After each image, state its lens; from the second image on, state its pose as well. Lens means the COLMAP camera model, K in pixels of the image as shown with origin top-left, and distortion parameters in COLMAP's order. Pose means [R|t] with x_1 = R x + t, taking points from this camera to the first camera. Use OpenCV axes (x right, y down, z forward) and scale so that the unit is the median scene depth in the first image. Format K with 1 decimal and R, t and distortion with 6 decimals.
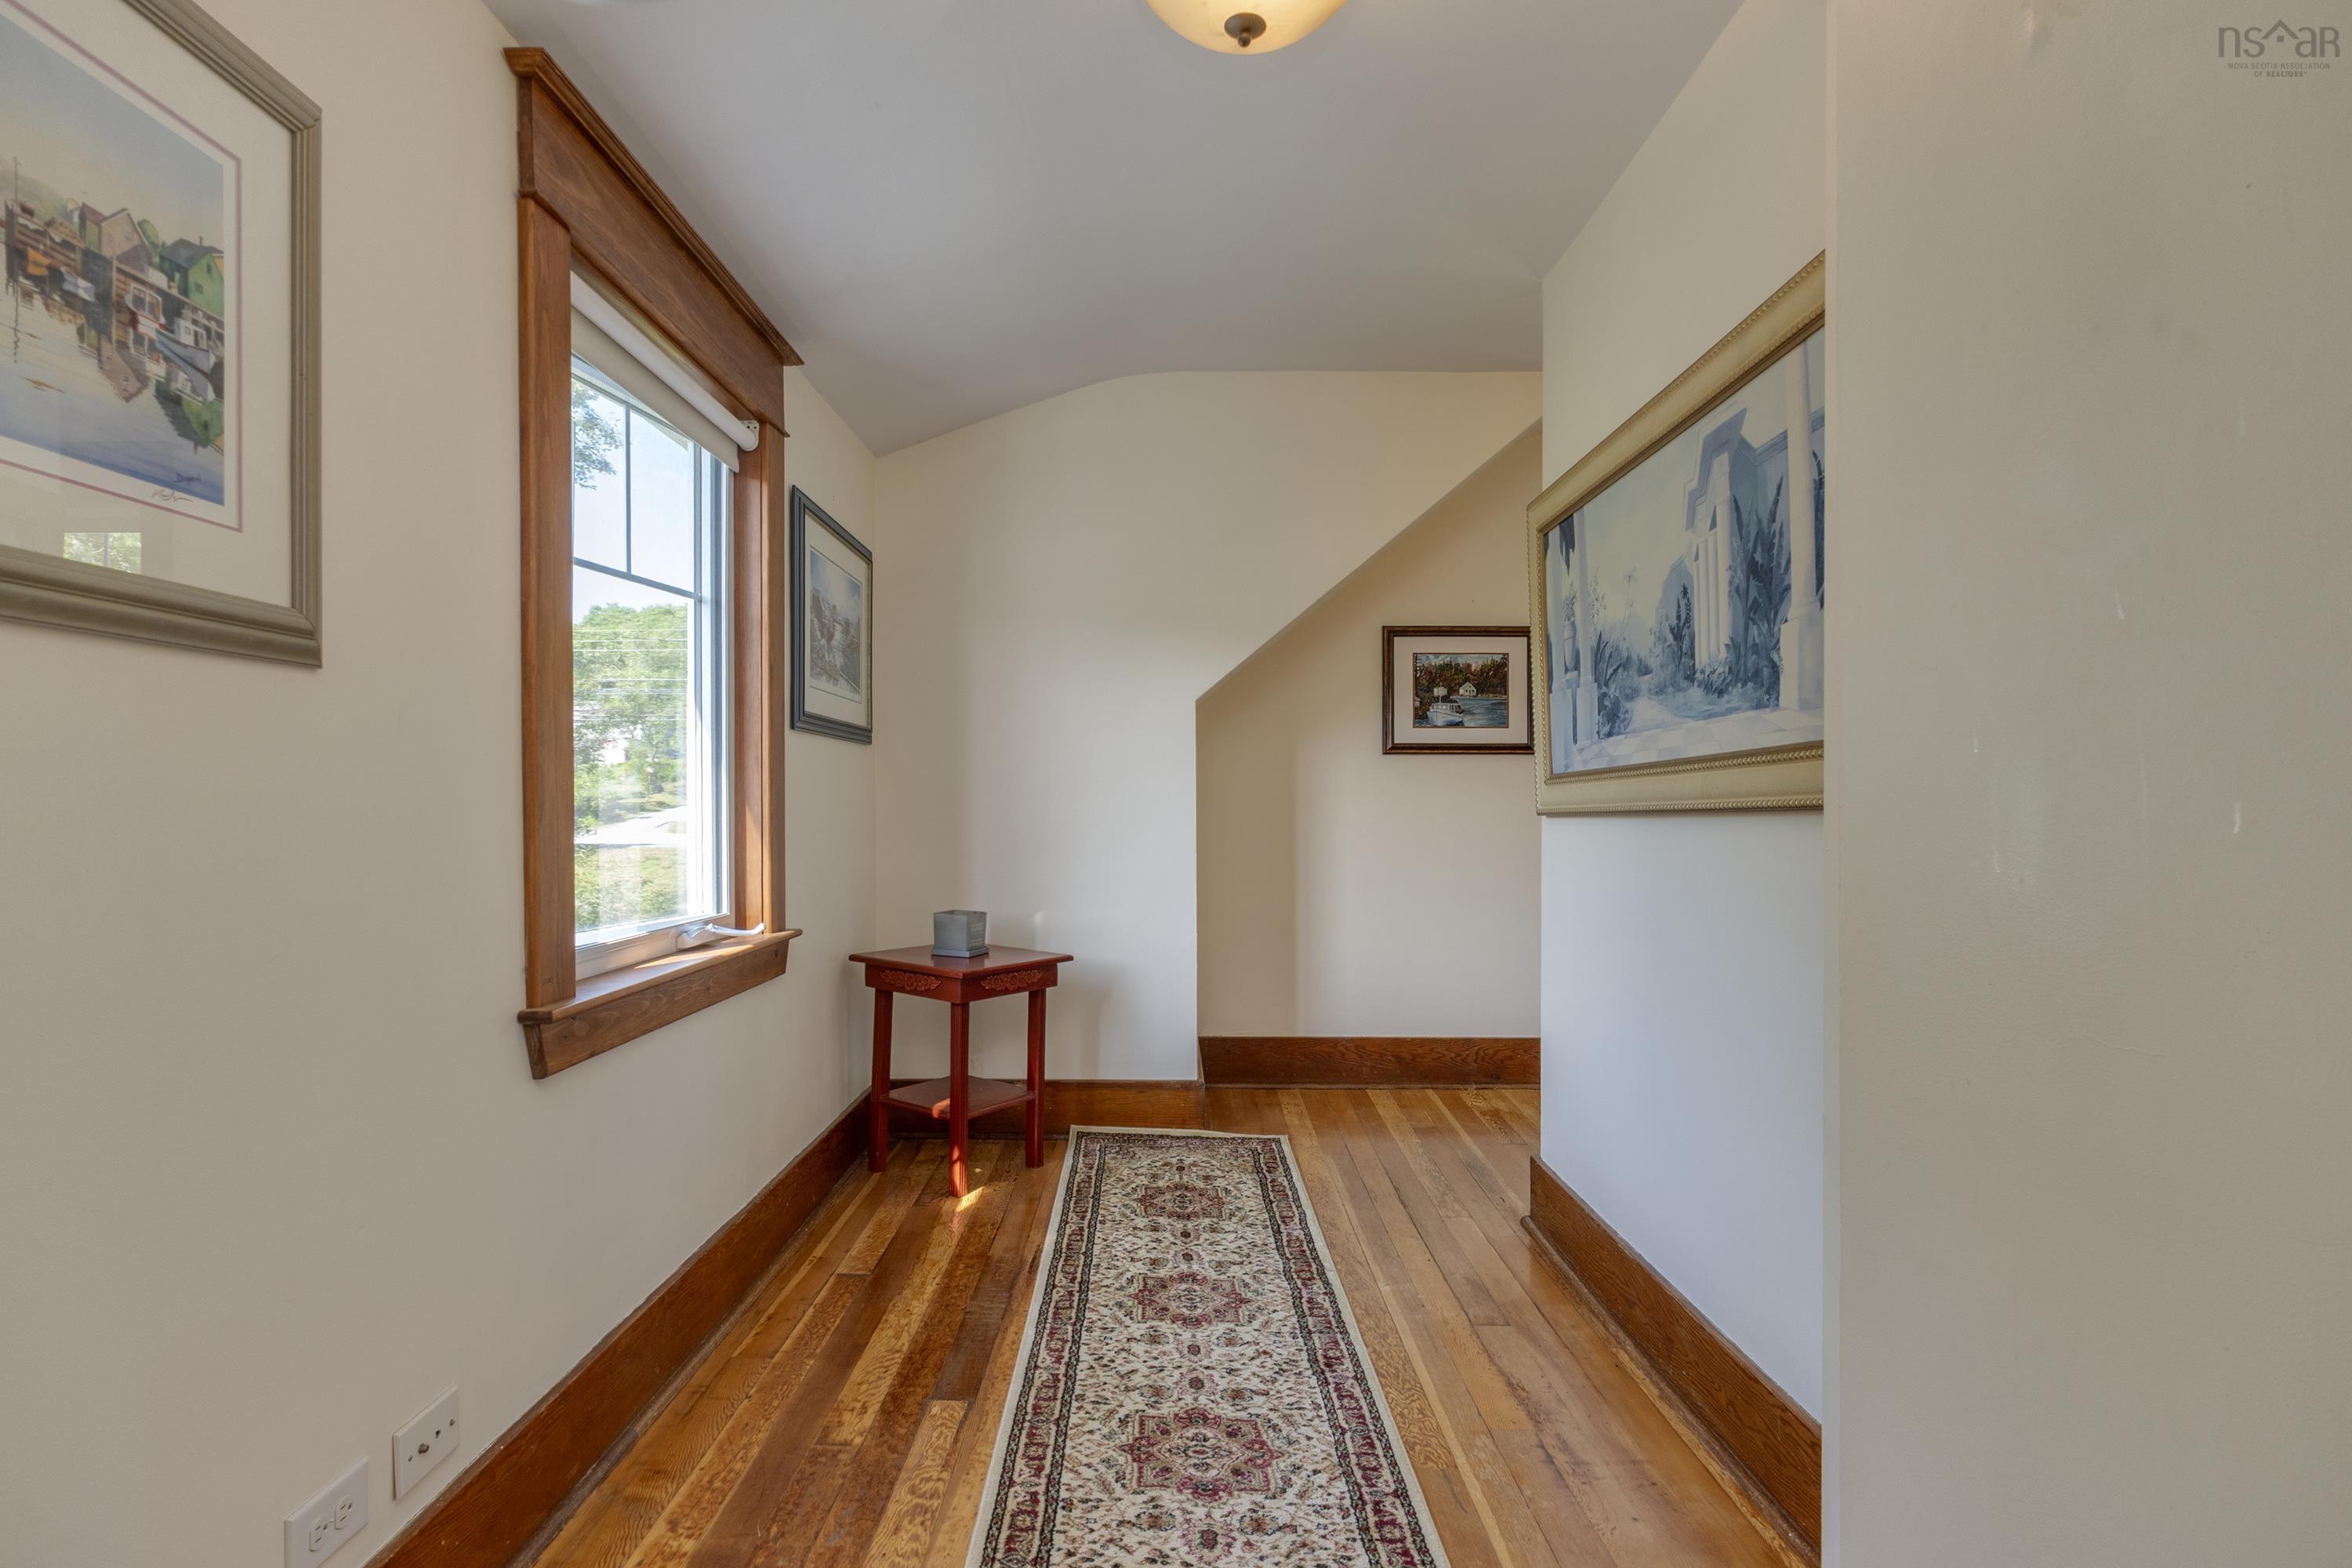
lens RADIAL K [[1208.9, 0, 1165.4], [0, 1208.9, 790.2], [0, 0, 1]] dist [0.000238, 0.002142]
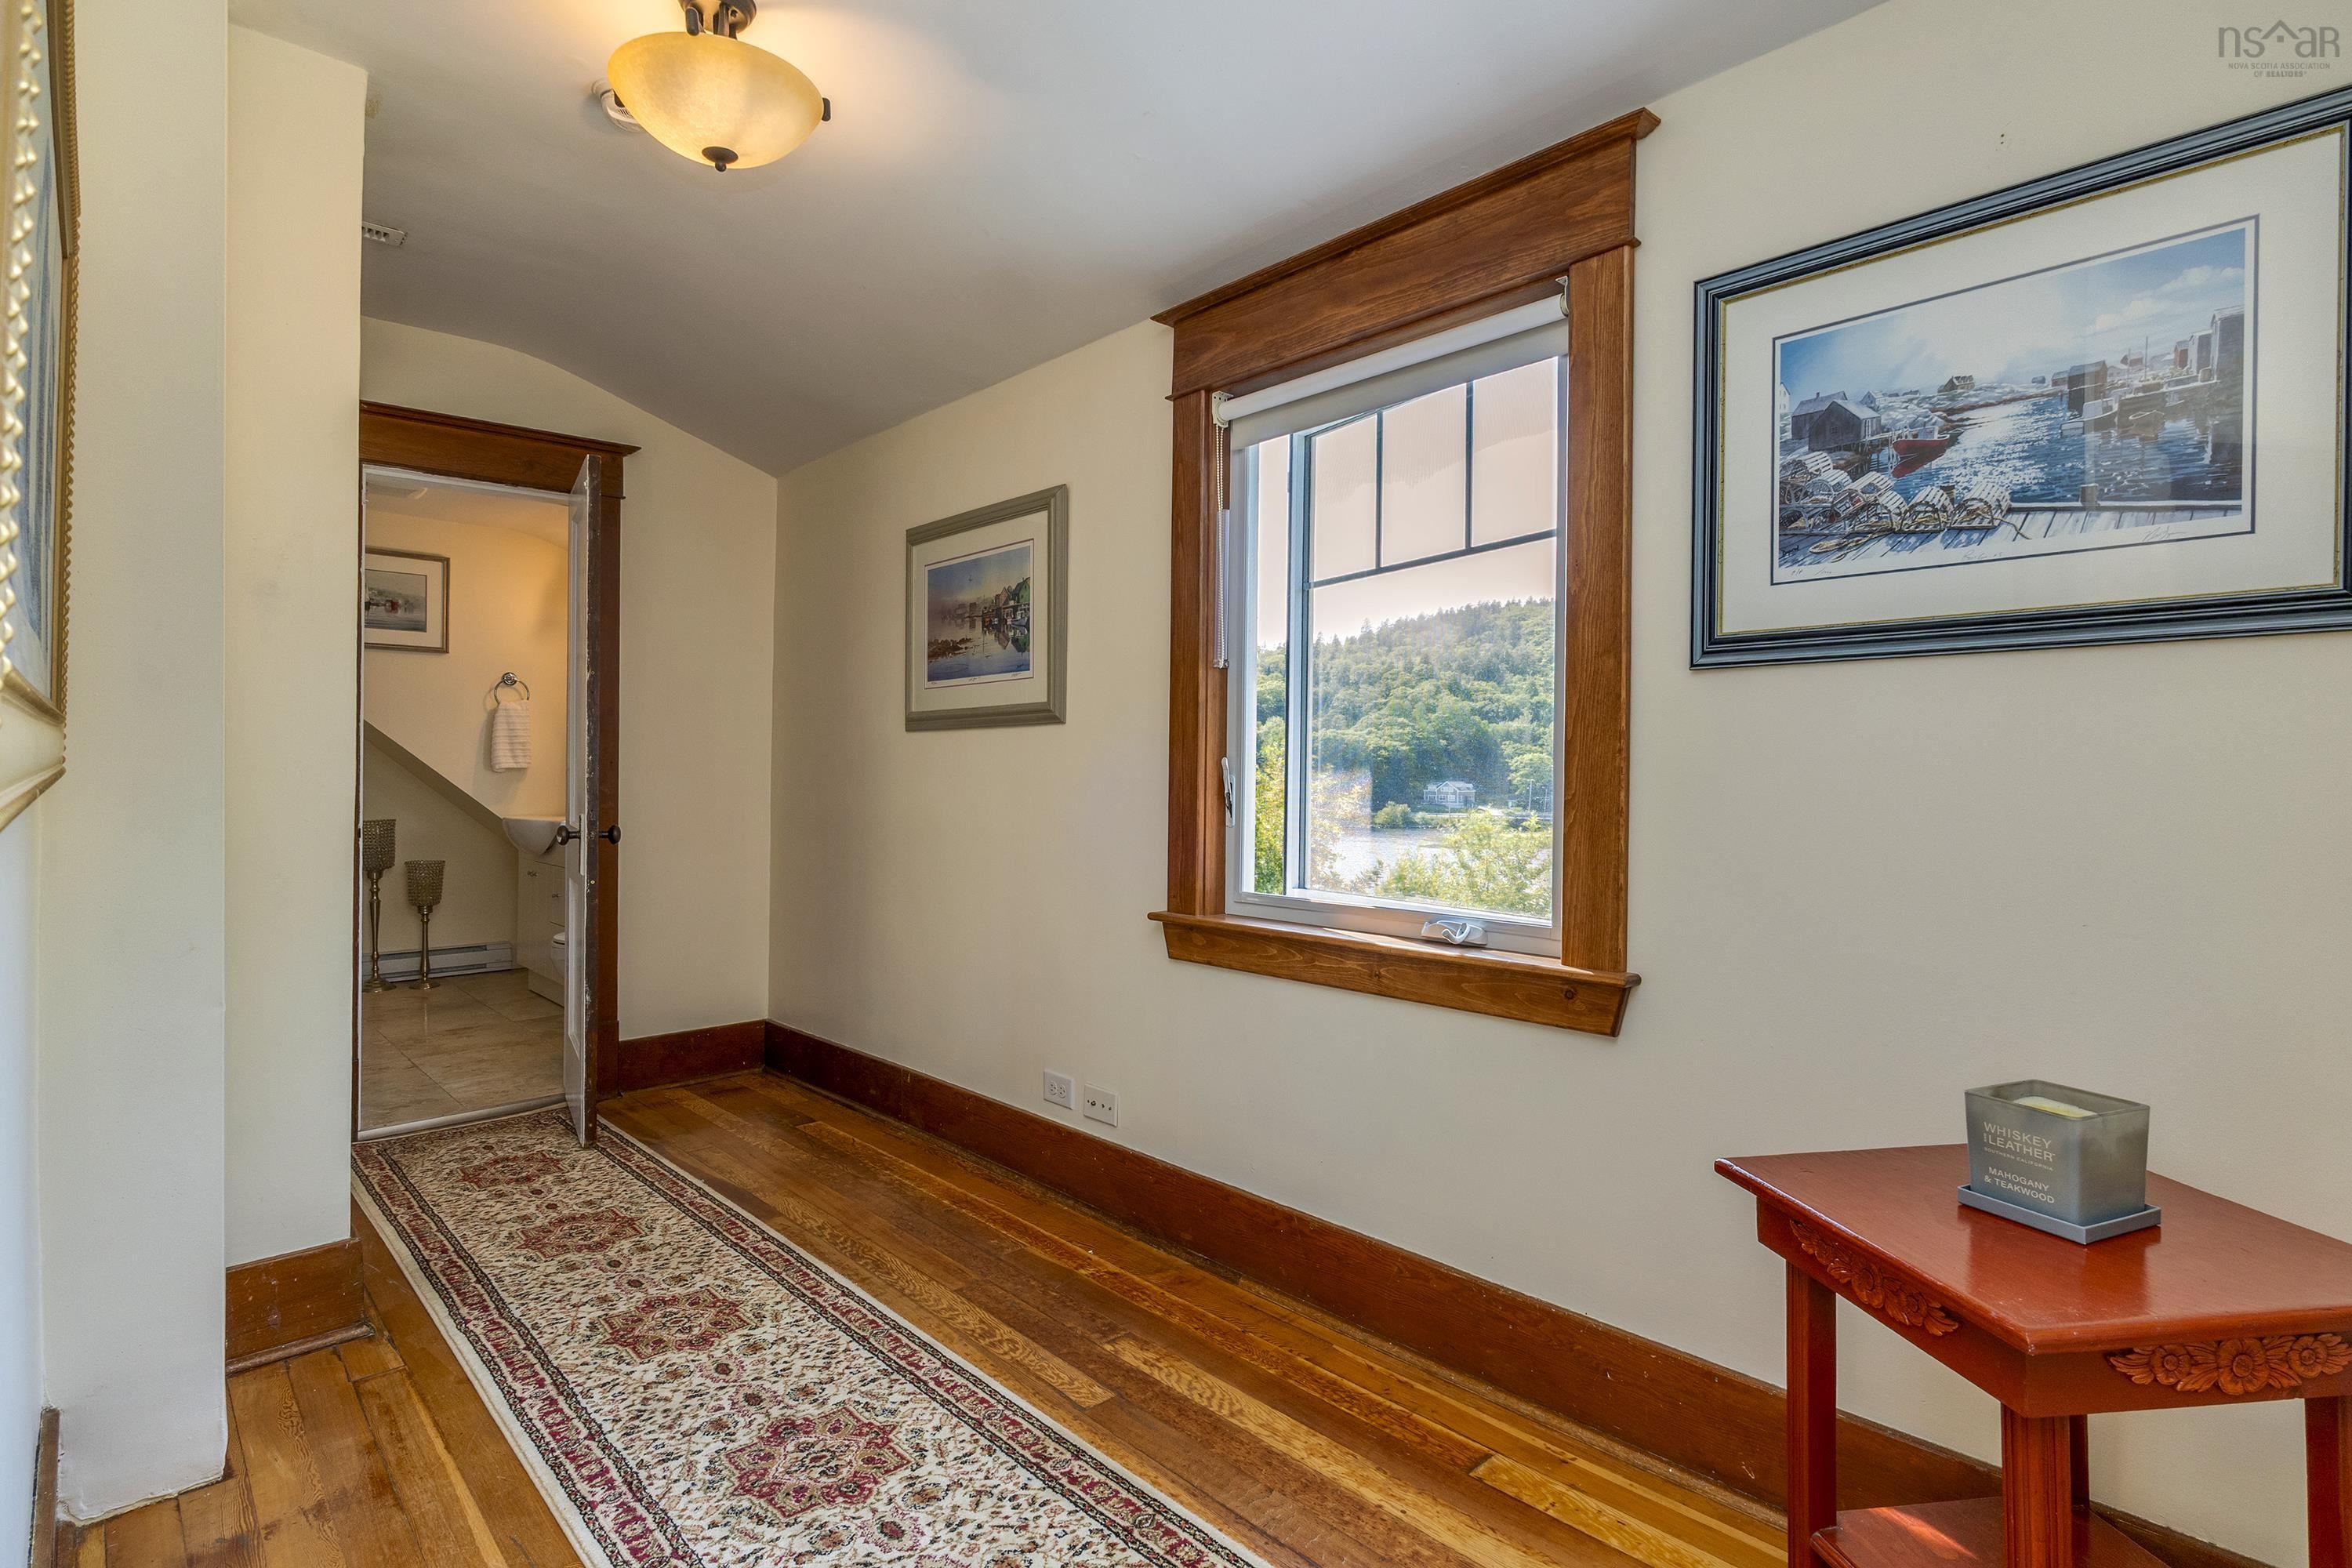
lens RADIAL K [[1208.9, 0, 1185.2], [0, 1208.9, 776.7], [0, 0, 1]] dist [0.000238, 0.002142]
pose [[-0.740557, -0.003827, -0.671983, 0.481057], [-0.001142, 0.999990, -0.004437, 0.008559], [0.671993, -0.002518, -0.740553, 1.991902]]
